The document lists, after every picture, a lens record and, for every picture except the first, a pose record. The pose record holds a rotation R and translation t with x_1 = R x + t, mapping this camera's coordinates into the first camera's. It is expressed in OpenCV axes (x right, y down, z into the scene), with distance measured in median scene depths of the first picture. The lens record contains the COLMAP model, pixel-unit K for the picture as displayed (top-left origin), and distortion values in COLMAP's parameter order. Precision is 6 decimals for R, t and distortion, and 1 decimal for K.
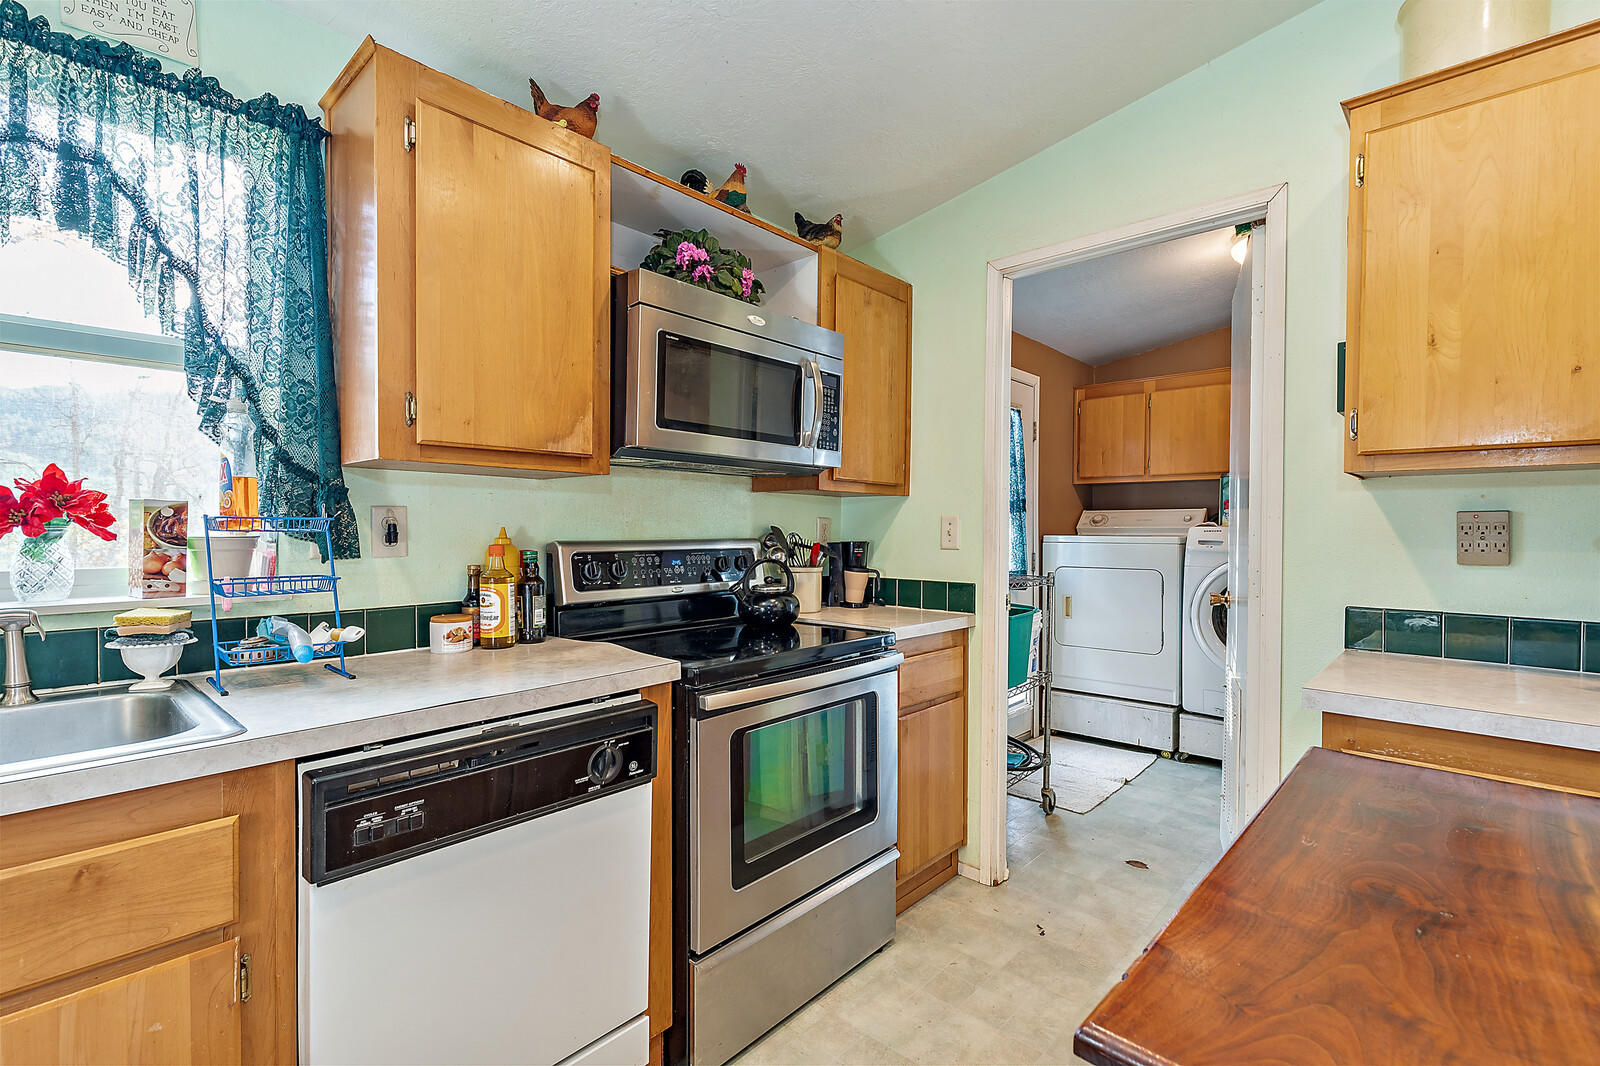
lens RADIAL K [[729.9, 0, 800.6], [0, 729.9, 539.3], [0, 0, 1]] dist [0.012719, -0.003354]
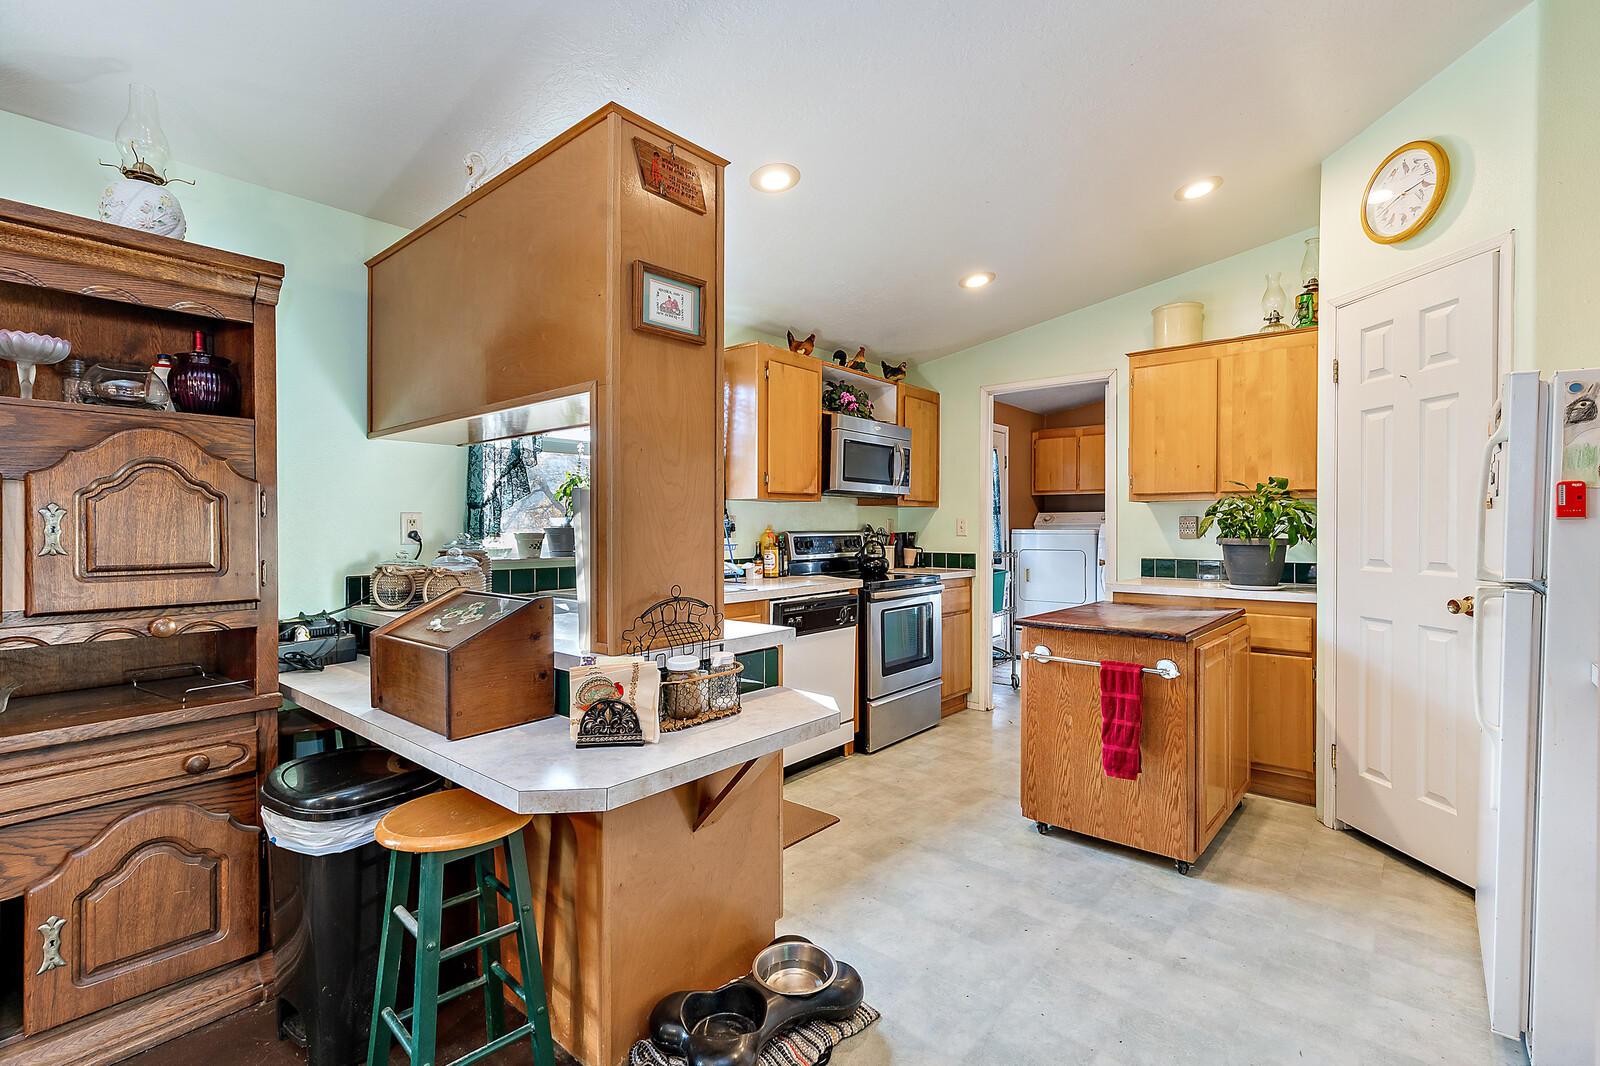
lens RADIAL K [[729.9, 0, 800.7], [0, 729.9, 529.9], [0, 0, 1]] dist [0.012719, -0.003354]
pose [[0.999376, -0.004765, 0.034988, -0.279970], [0.005114, 0.999938, -0.009872, 0.014816], [-0.034939, 0.010045, 0.999339, -0.877268]]
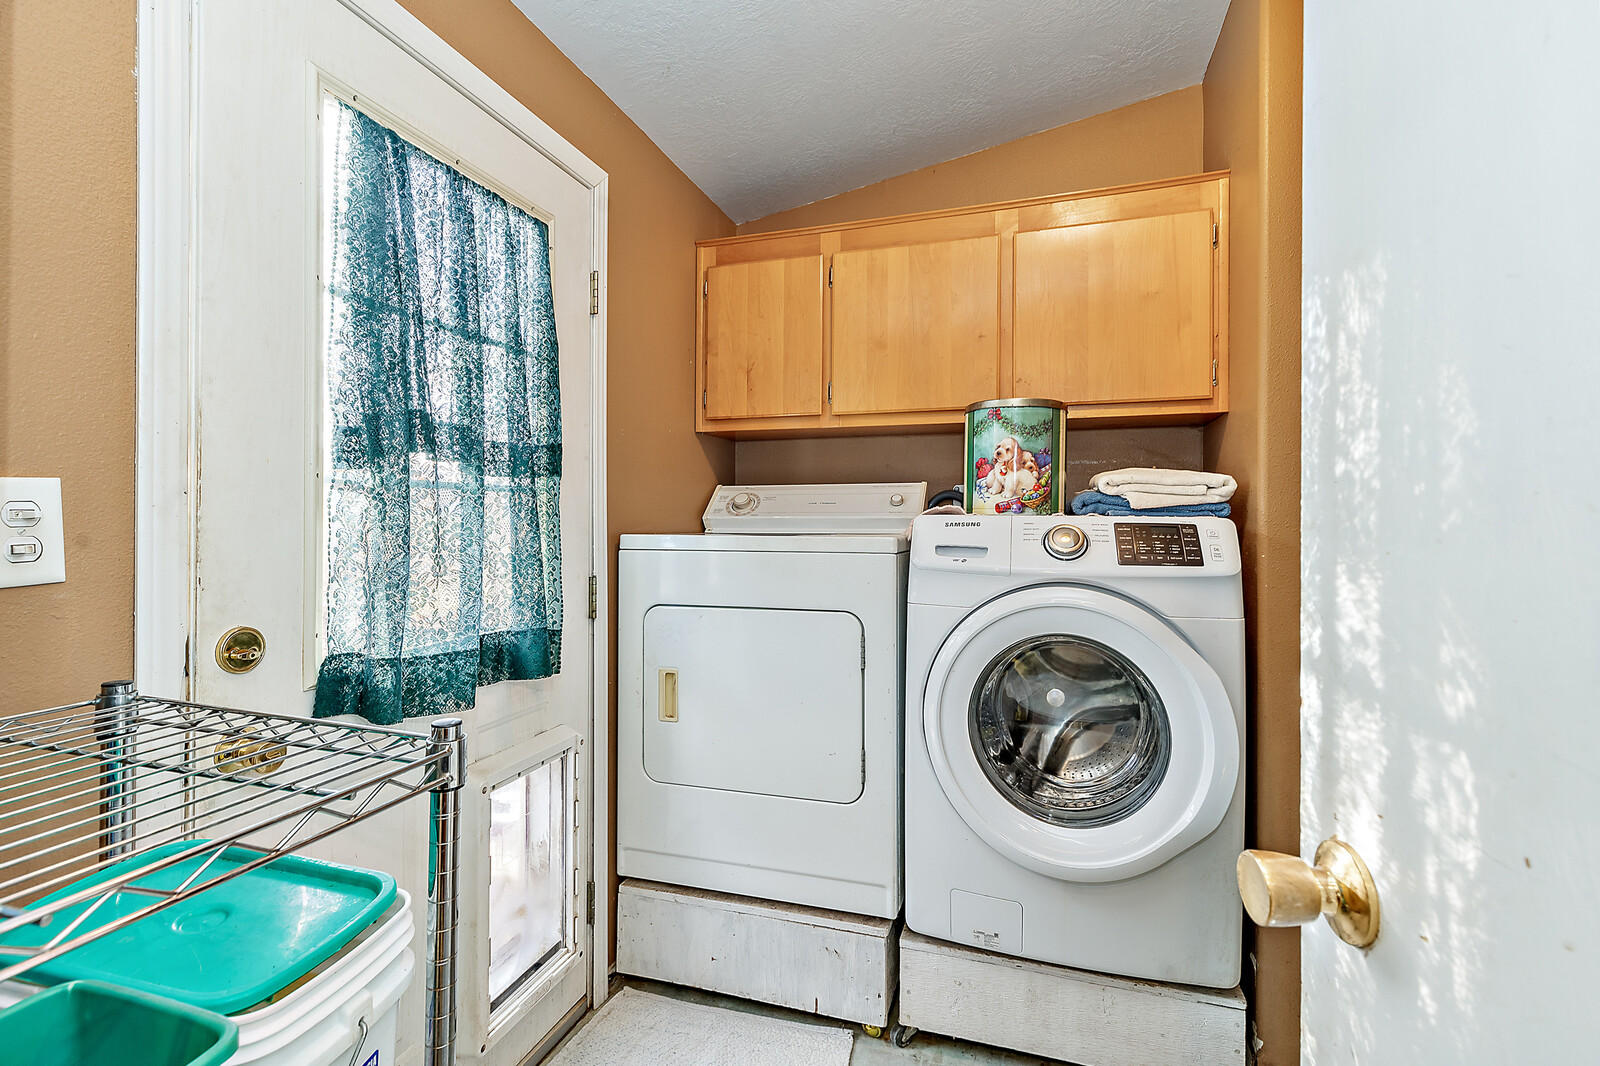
lens RADIAL K [[729.9, 0, 804.0], [0, 729.9, 528.7], [0, 0, 1]] dist [0.012719, -0.003354]
pose [[0.911849, -0.001058, 0.410524, 0.416578], [0.005059, 0.999950, -0.008661, -0.007088], [-0.410494, 0.009975, 0.911809, 0.907291]]
